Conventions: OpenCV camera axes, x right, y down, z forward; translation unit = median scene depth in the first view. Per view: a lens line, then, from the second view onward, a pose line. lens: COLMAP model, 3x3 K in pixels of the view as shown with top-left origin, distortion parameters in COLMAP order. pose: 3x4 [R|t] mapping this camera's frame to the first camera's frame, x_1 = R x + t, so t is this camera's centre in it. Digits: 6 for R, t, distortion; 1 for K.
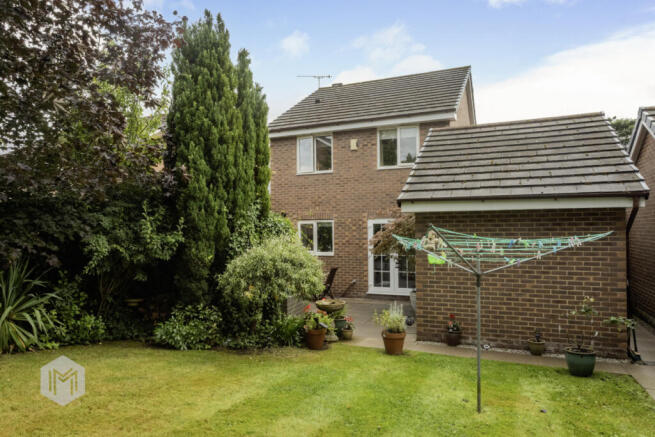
lens RADIAL K [[453.8, 0, 327.5], [0, 453.8, 219.0], [0, 0, 1]] dist [-0.011184, 0.002013]
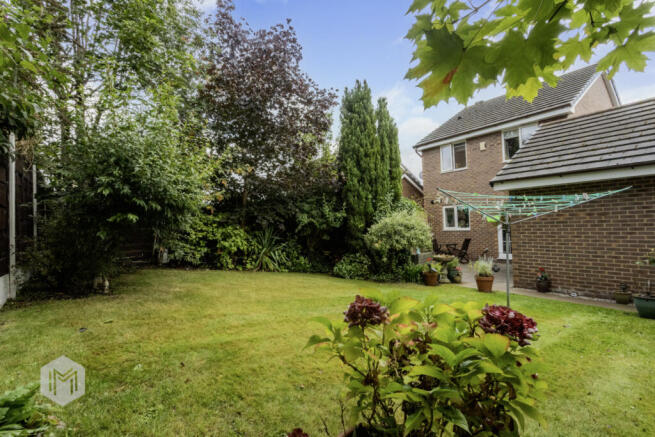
lens RADIAL K [[359.0, 0, 327.0], [0, 359.0, 219.7], [0, 0, 1]] dist [-0.021755, 0.001234]
pose [[0.839336, -0.037769, -0.542299, 0.341144], [0.033330, 0.999282, -0.018009, 0.079198], [0.542590, -0.002960, 0.839993, -0.179864]]
